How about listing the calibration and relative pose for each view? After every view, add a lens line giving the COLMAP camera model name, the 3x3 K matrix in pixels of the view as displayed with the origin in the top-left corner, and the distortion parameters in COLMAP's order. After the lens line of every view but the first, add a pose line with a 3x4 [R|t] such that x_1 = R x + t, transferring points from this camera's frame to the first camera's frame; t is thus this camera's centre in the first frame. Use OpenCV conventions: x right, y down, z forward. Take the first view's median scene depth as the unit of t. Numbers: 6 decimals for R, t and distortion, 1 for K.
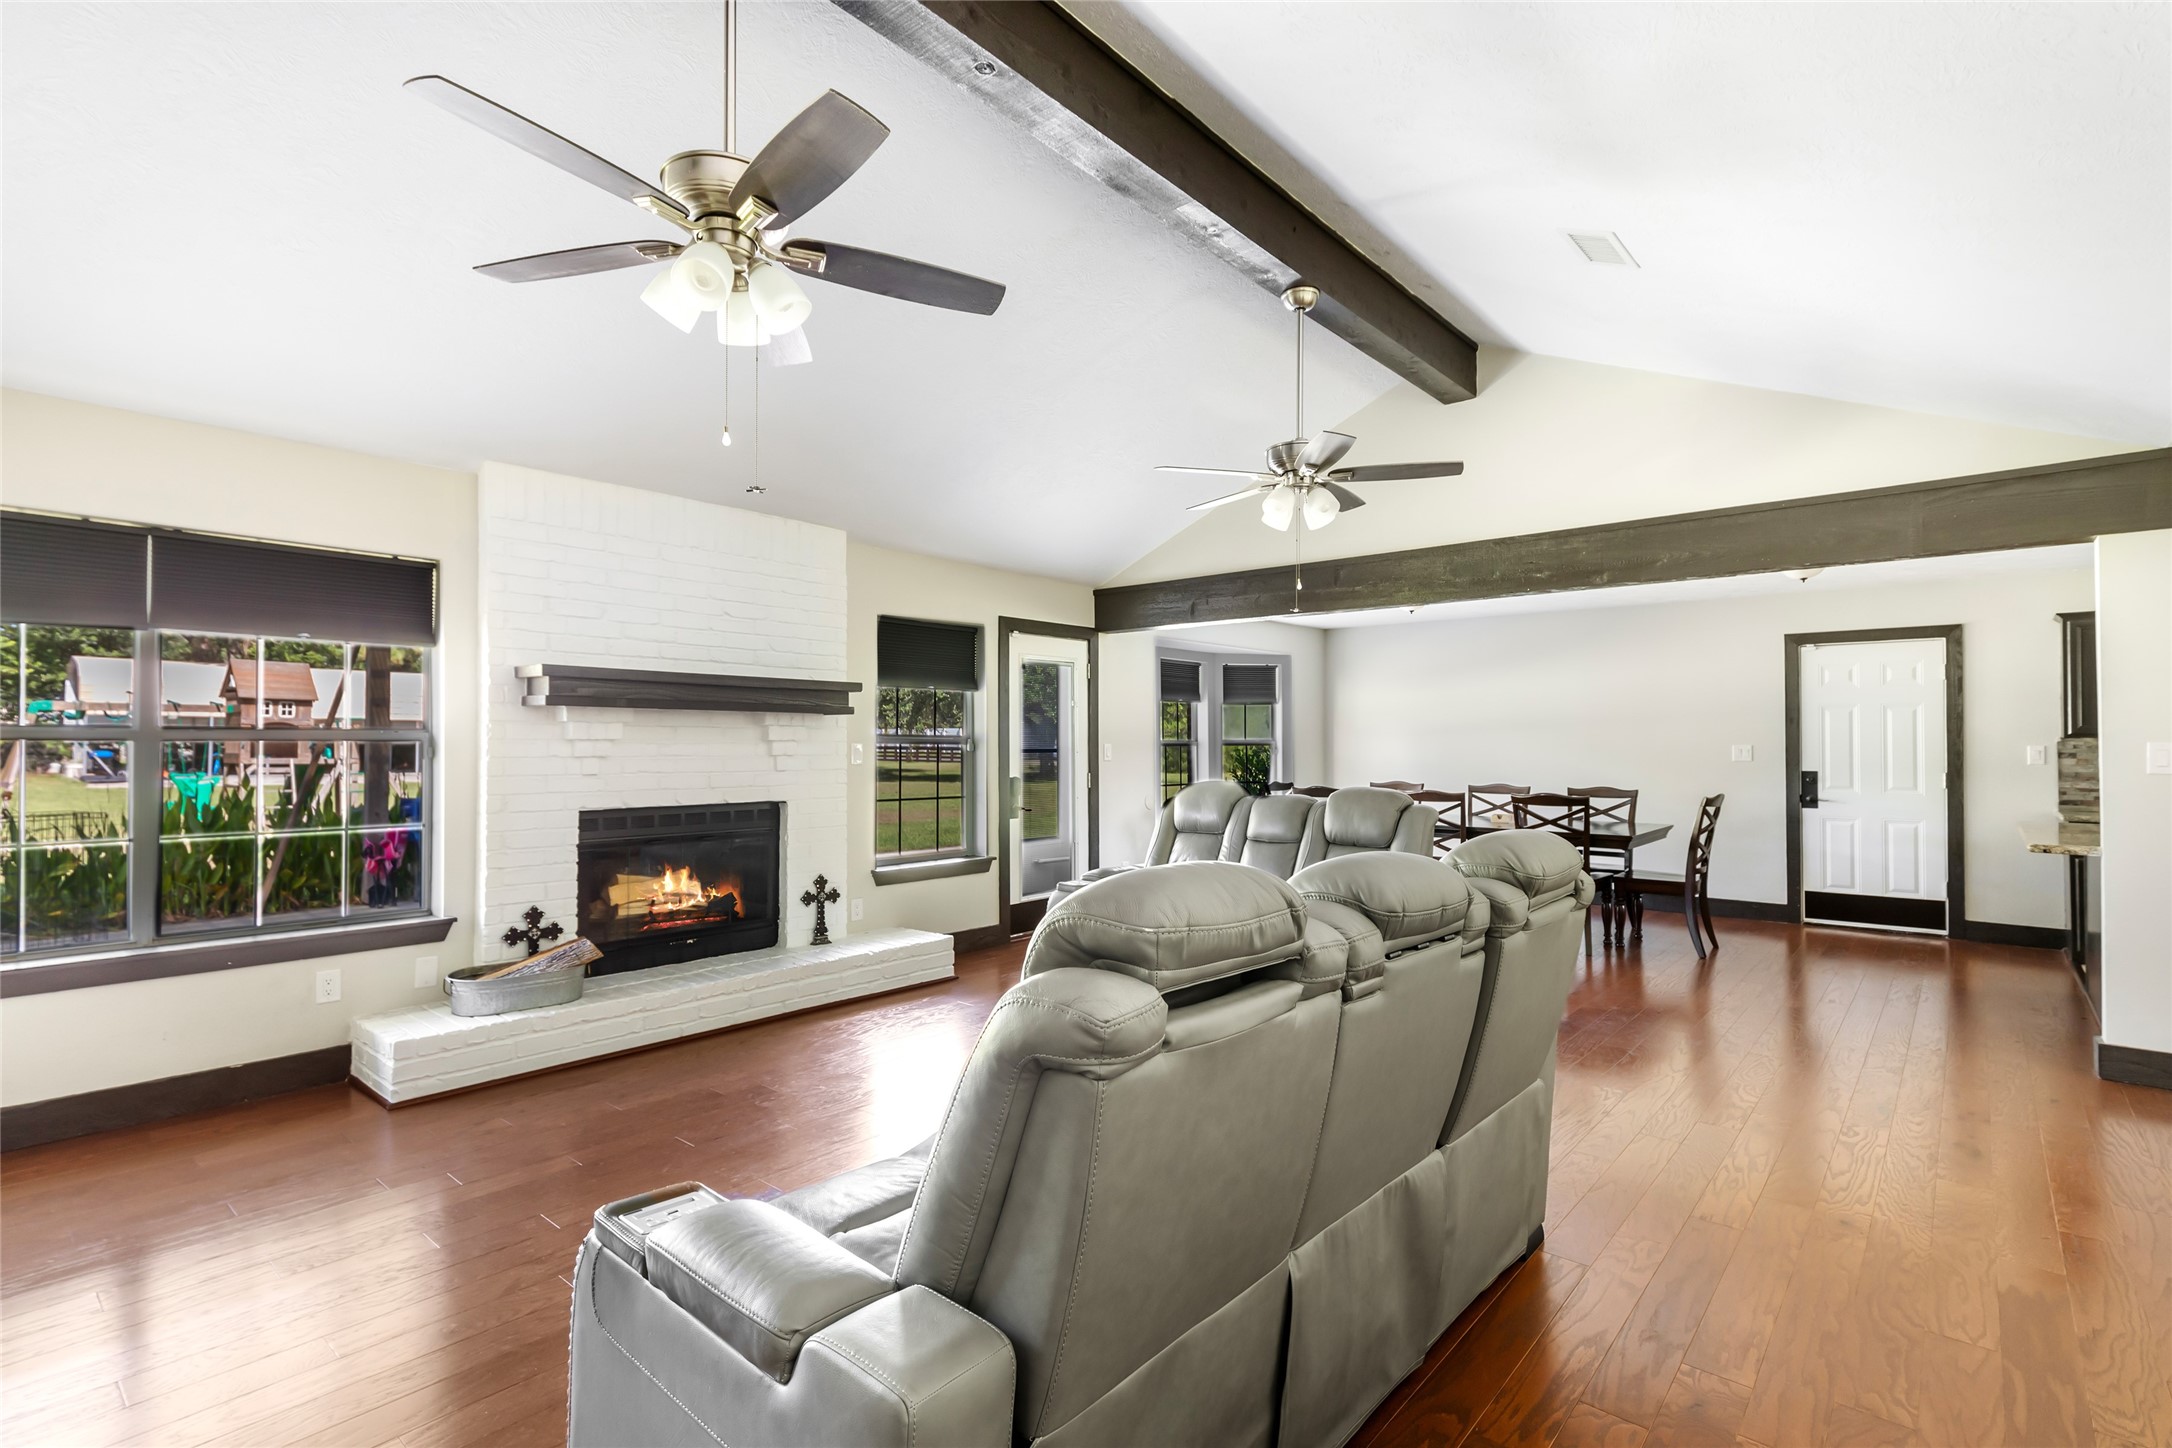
lens RADIAL K [[1010.0, 0, 1075.6], [0, 1010.0, 729.5], [0, 0, 1]] dist [-0.000822, 0.000086]
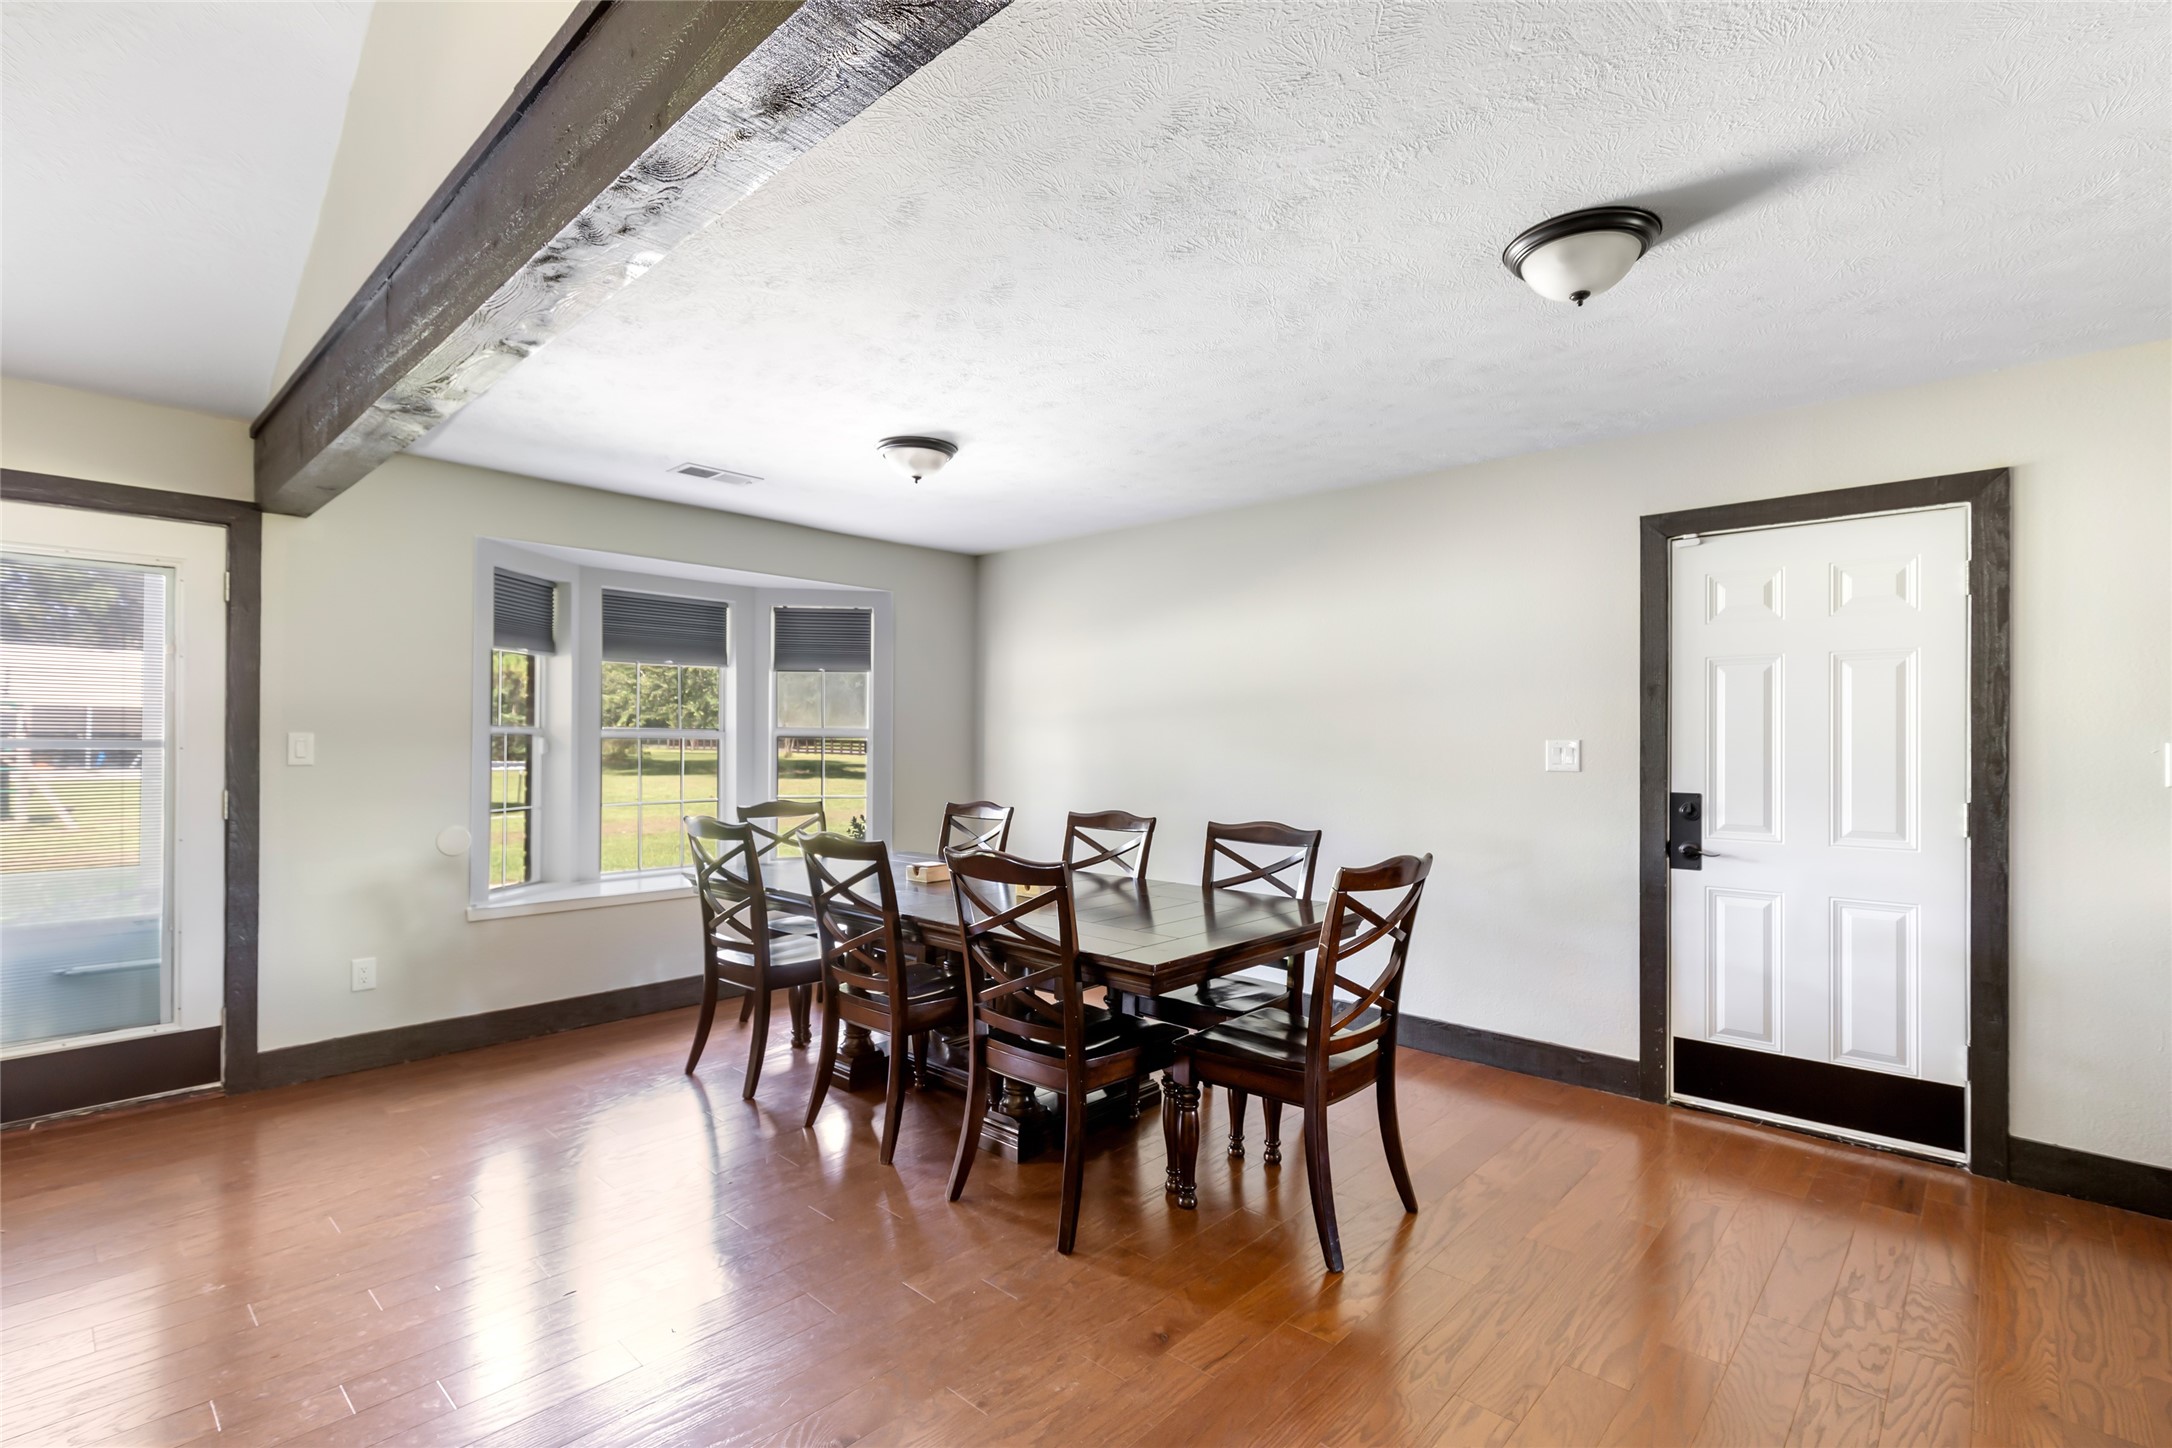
lens RADIAL K [[980.8, 0, 1083.3], [0, 980.8, 730.6], [0, 0, 1]] dist [-0.002291, -0.000162]
pose [[0.999676, 0.004111, -0.025126, 0.448821], [-0.003948, 0.999971, 0.006517, 0.008958], [0.025152, -0.006415, 0.999663, 0.519965]]
